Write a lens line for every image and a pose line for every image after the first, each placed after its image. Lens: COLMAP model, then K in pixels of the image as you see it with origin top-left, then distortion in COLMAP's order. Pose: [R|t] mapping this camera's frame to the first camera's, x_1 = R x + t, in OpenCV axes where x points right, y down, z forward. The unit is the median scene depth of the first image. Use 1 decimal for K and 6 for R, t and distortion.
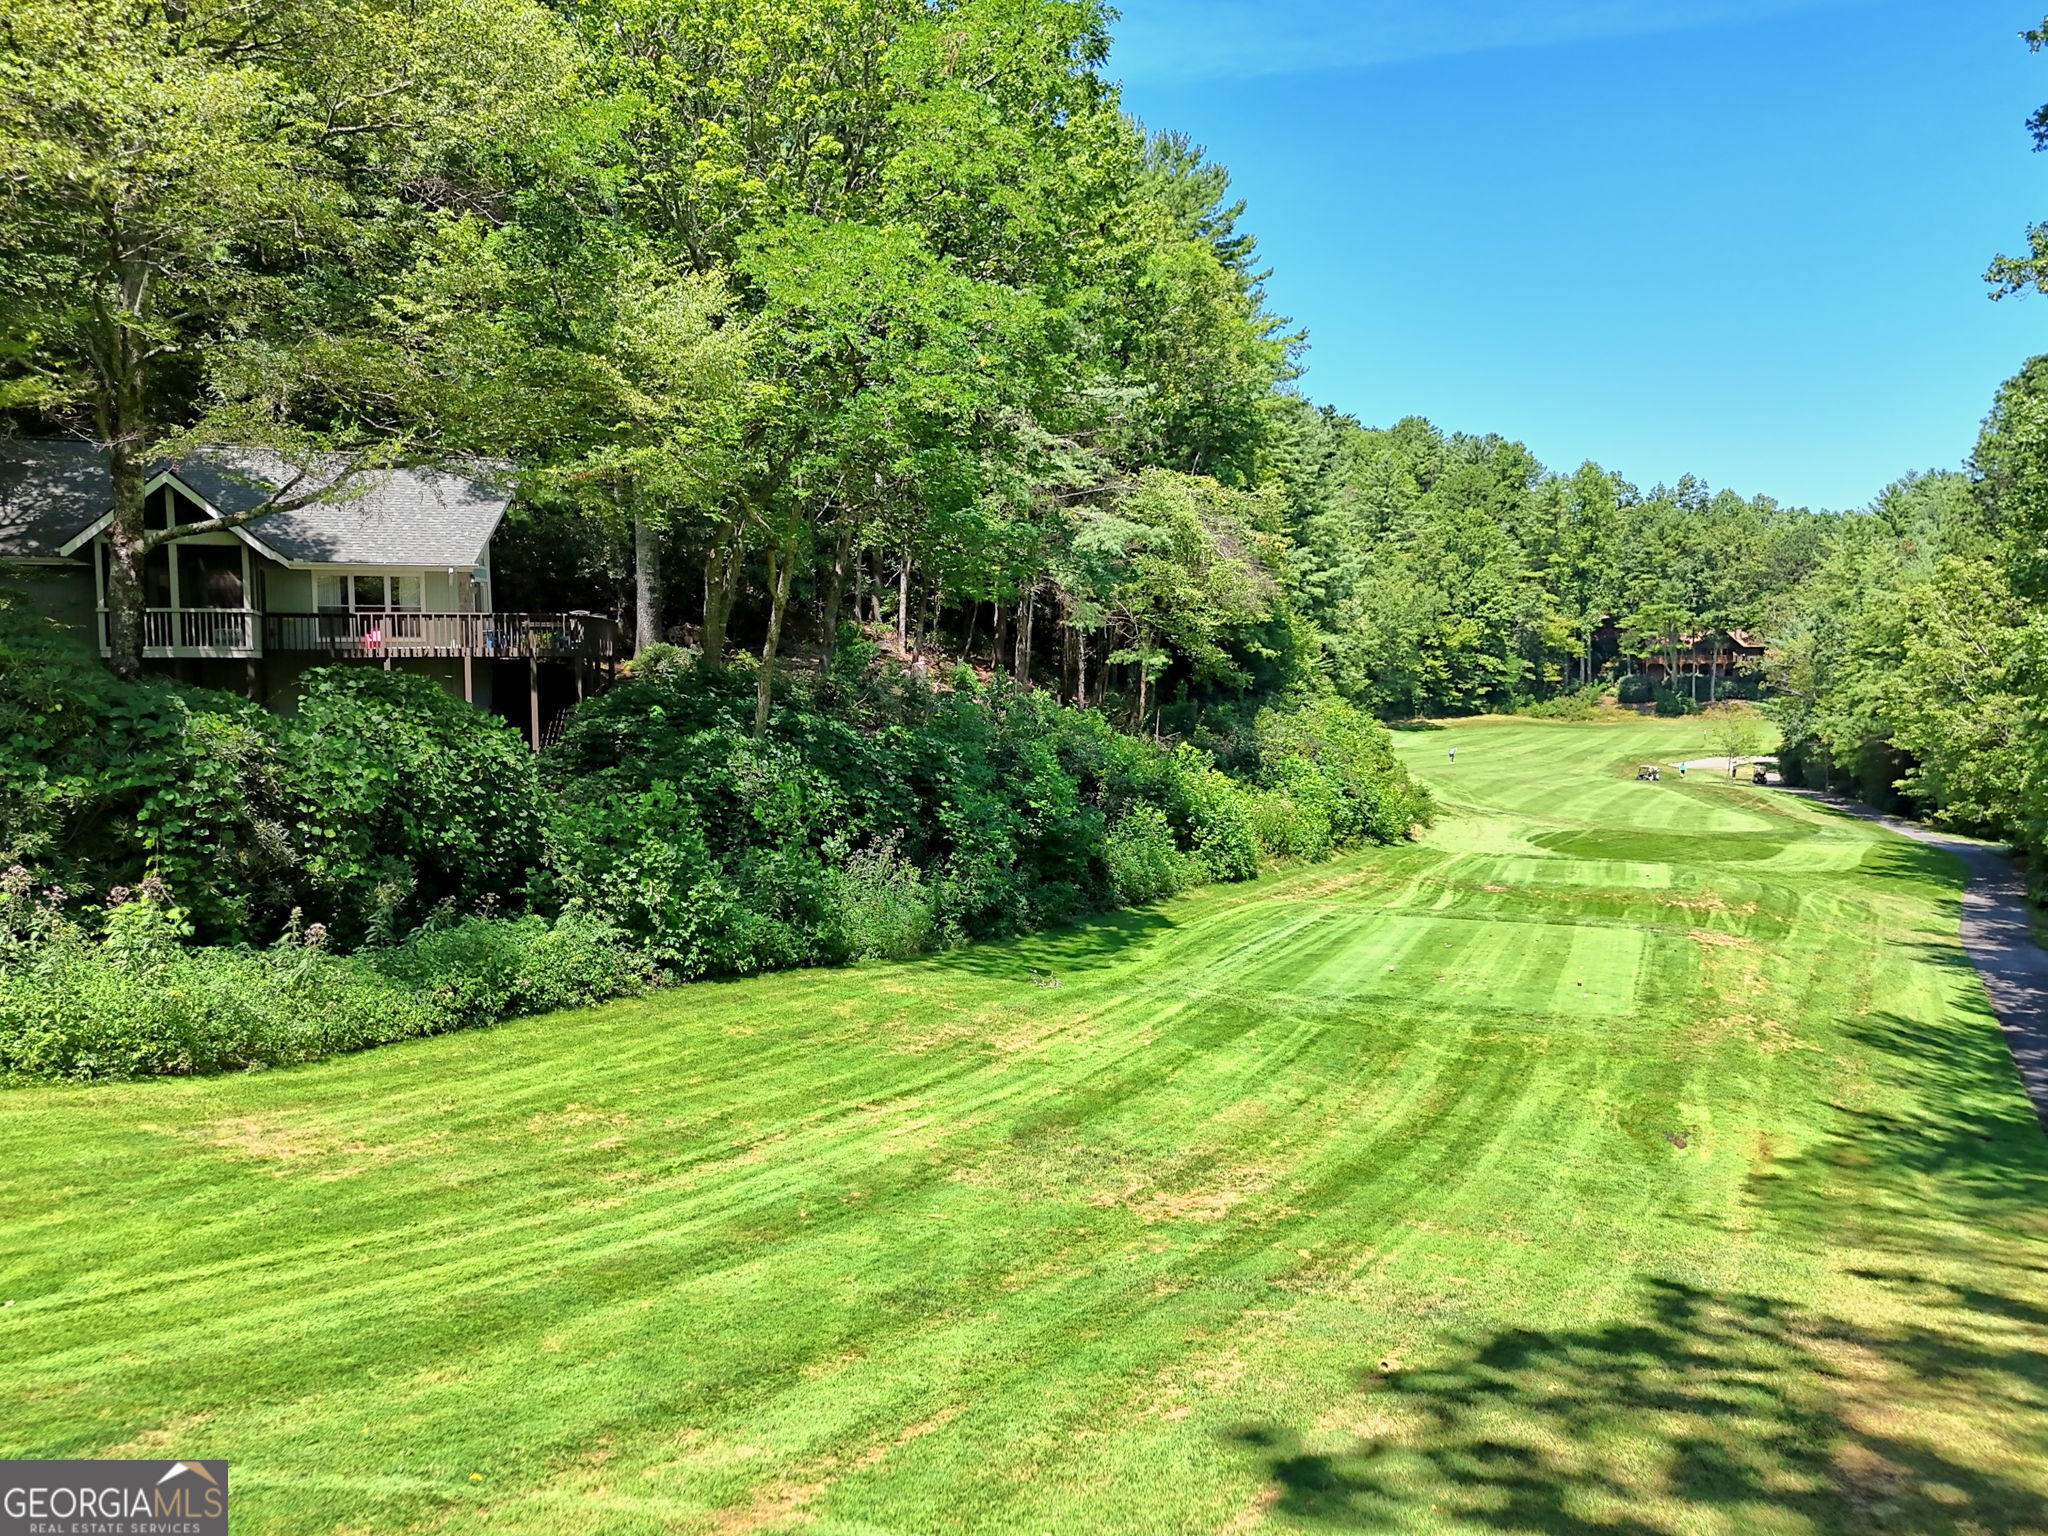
lens RADIAL K [[1519.4, 0, 1024.7], [0, 1519.4, 767.2], [0, 0, 1]] dist [0.072532, -0.057600]
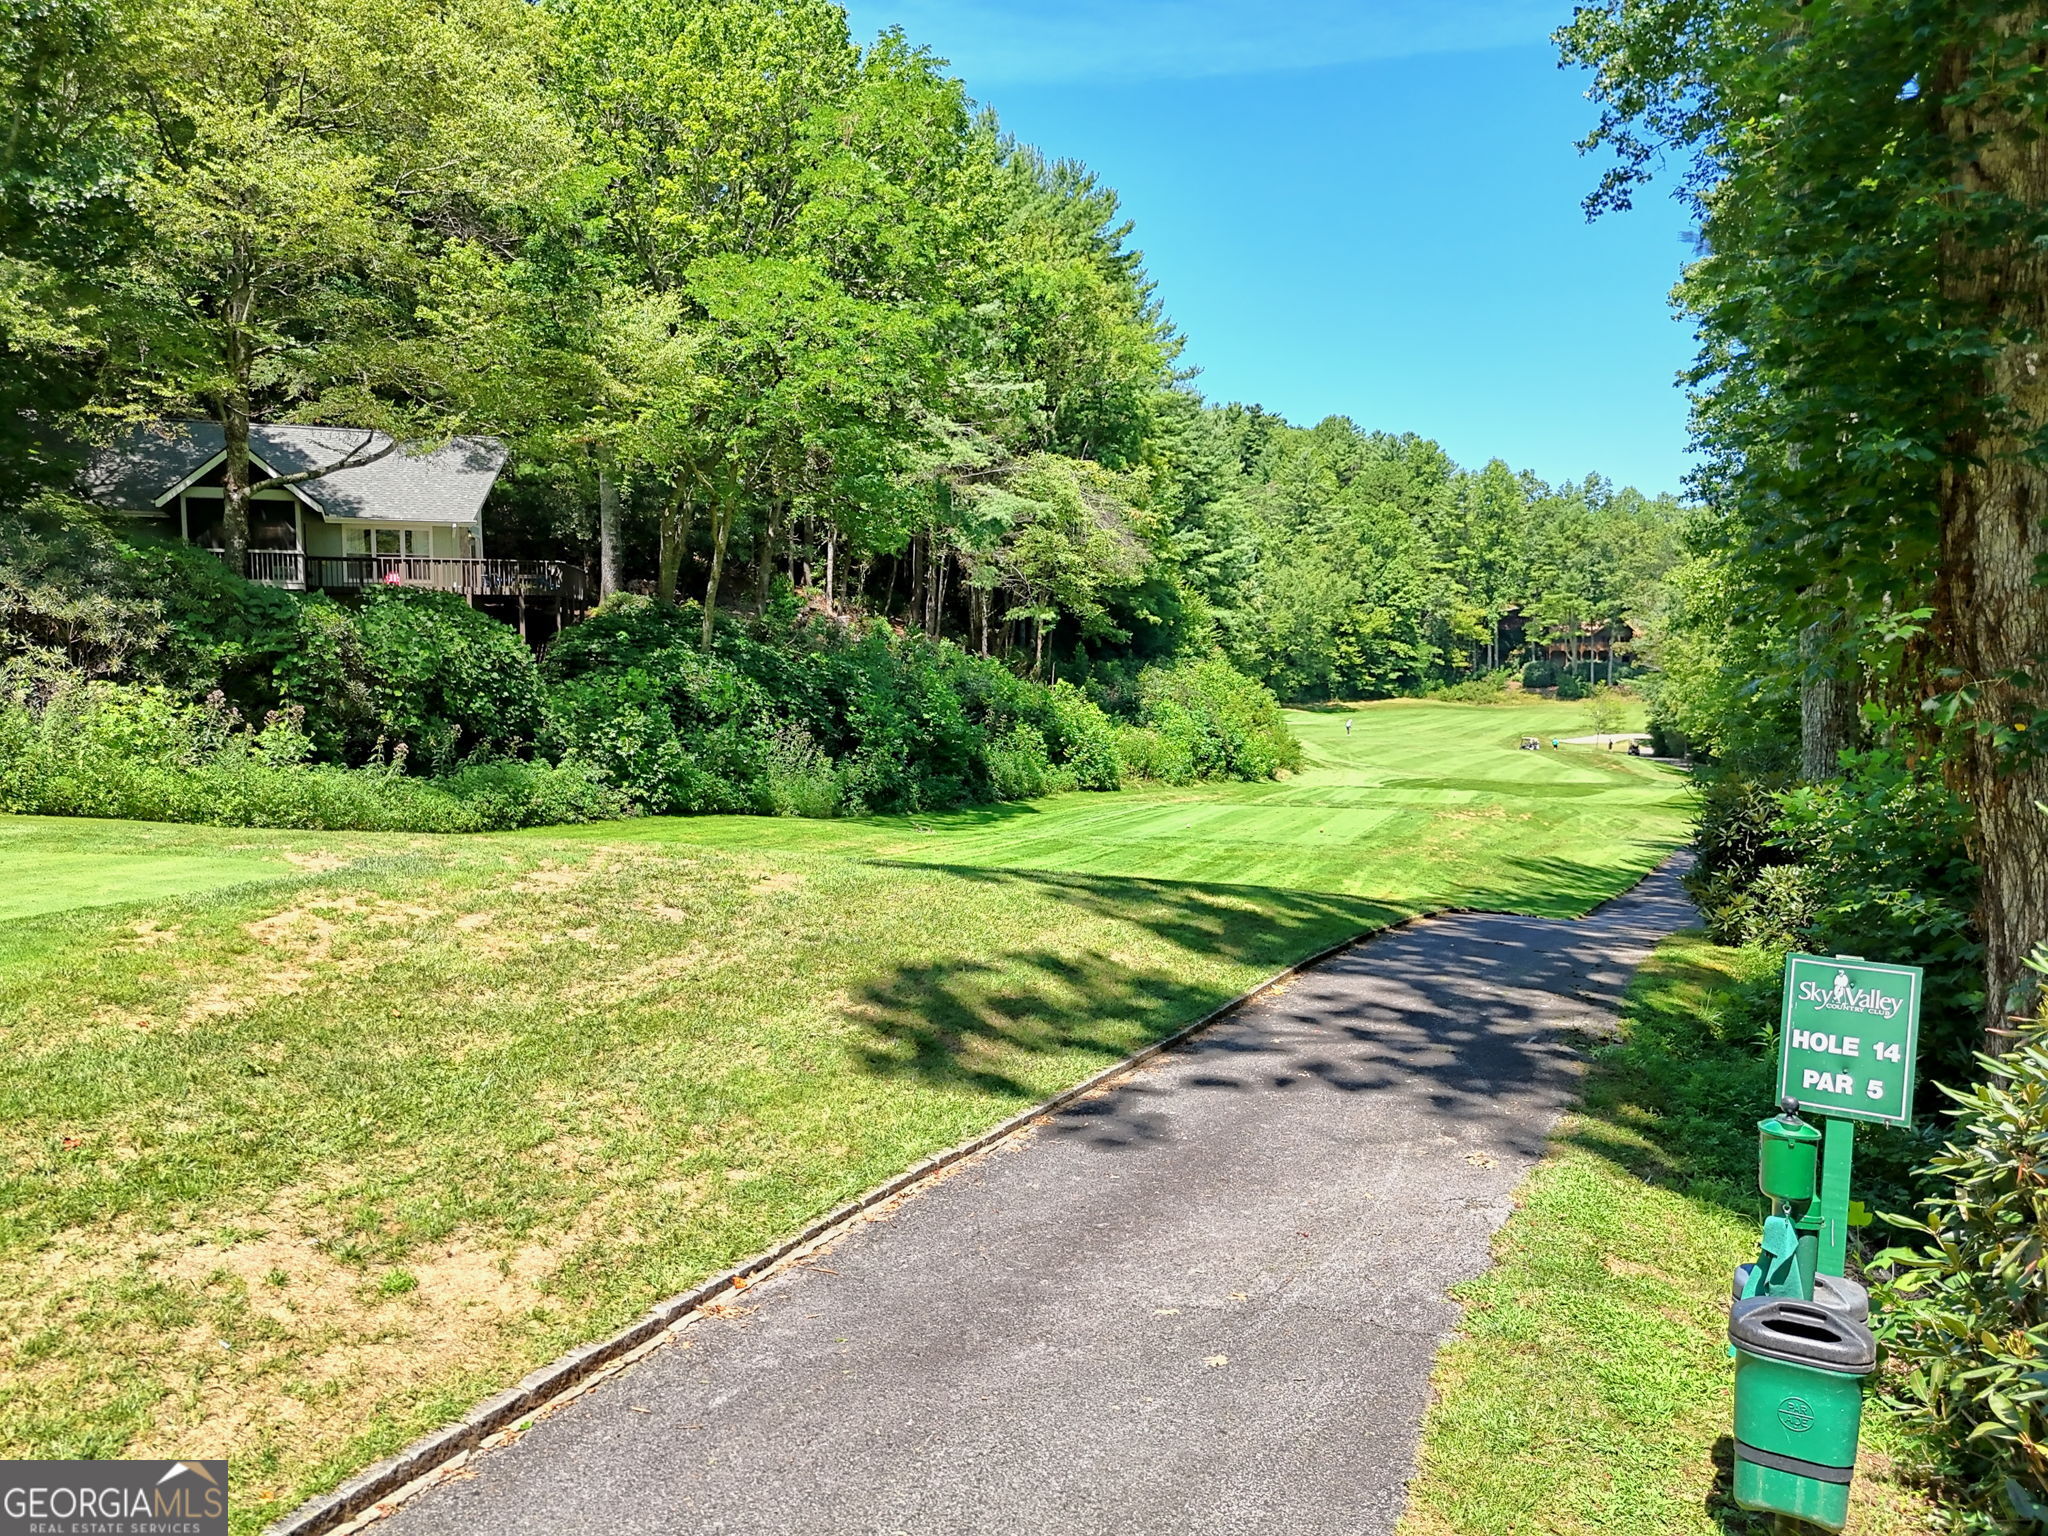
lens RADIAL K [[1519.4, 0, 1023.8], [0, 1519.4, 771.2], [0, 0, 1]] dist [0.072532, -0.057600]
pose [[0.999433, -0.001196, 0.033650, 0.045441], [0.001069, 0.999992, 0.003787, 0.067666], [-0.033655, -0.003749, 0.999426, -0.262439]]
